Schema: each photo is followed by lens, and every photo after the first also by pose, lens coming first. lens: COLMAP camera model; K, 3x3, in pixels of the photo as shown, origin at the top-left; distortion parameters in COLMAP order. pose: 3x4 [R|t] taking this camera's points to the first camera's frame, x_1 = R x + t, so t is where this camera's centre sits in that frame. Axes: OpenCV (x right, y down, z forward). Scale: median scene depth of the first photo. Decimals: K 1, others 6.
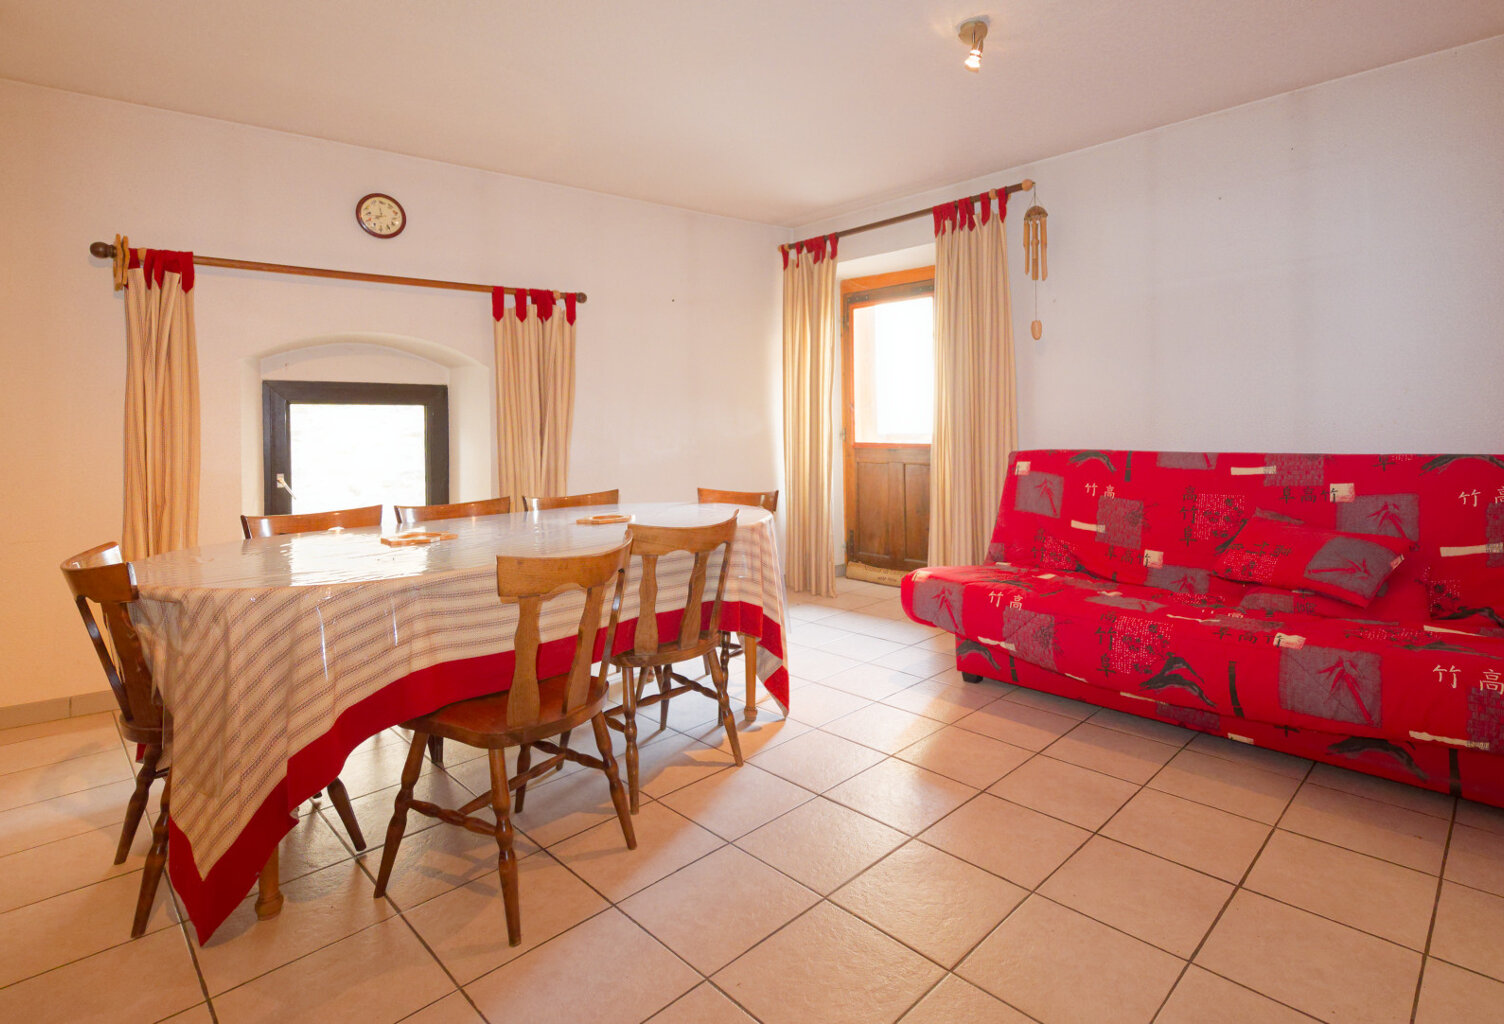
lens RADIAL K [[742.4, 0, 753.3], [0, 742.4, 463.2], [0, 0, 1]] dist [0.003782, 0.000291]
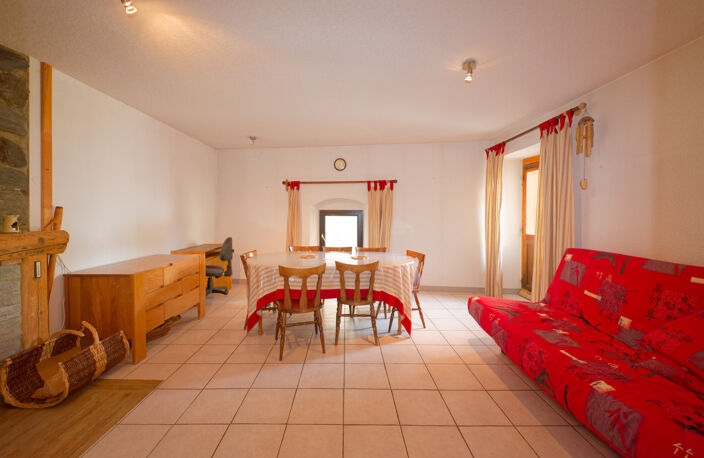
lens RADIAL K [[272.8, 0, 352.0], [0, 272.8, 229.0], [0, 0, 1]] dist [0.000089, -0.000197]
pose [[0.701195, 0.054897, -0.710853, 0.471903], [-0.043632, 0.998467, 0.034070, -0.066709], [0.711633, 0.007127, 0.702515, 0.116246]]
